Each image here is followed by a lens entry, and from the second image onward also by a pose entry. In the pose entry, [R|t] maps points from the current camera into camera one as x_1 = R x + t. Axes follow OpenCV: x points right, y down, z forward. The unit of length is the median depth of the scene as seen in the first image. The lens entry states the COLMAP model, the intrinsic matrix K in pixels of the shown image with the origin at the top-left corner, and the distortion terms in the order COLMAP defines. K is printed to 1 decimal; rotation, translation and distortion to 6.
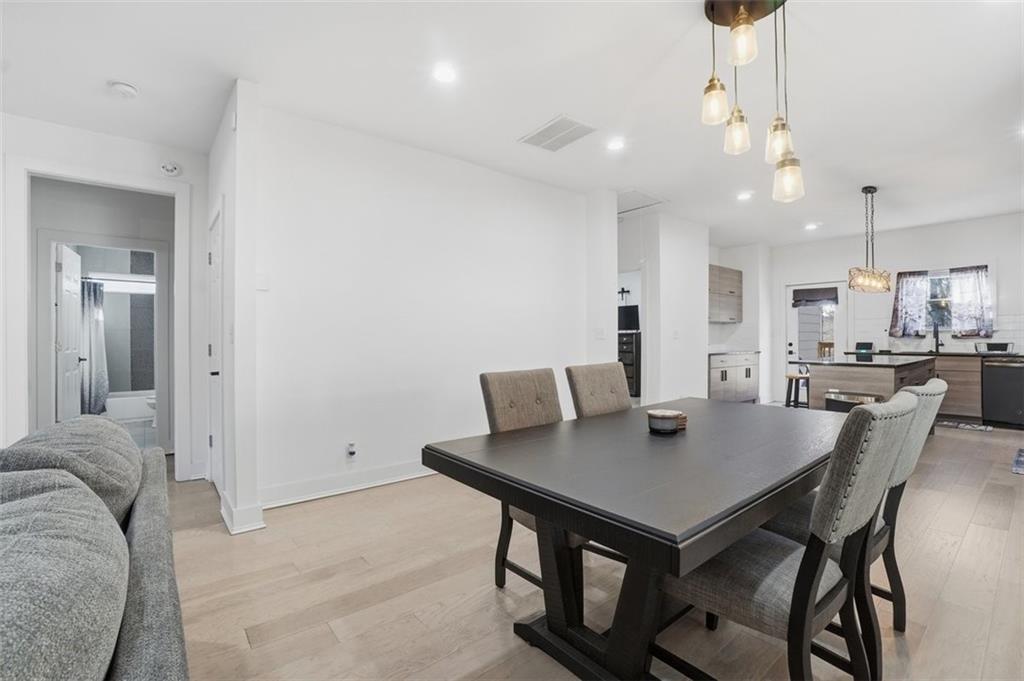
lens RADIAL K [[457.7, 0, 506.7], [0, 457.7, 338.1], [0, 0, 1]] dist [-0.025151, 0.002563]
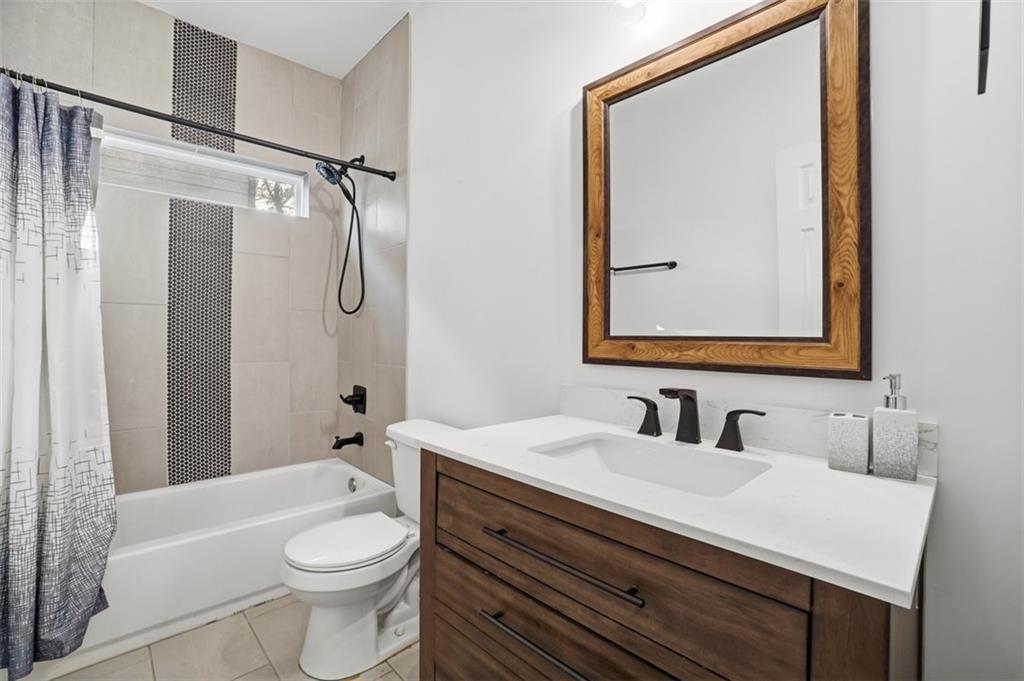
lens RADIAL K [[457.7, 0, 513.2], [0, 457.7, 338.6], [0, 0, 1]] dist [-0.025151, 0.002563]
pose [[0.997863, 0.007909, 0.064861, -0.690090], [-0.007517, 0.999952, -0.006286, 0.008902], [-0.064908, 0.005785, 0.997874, 0.742499]]
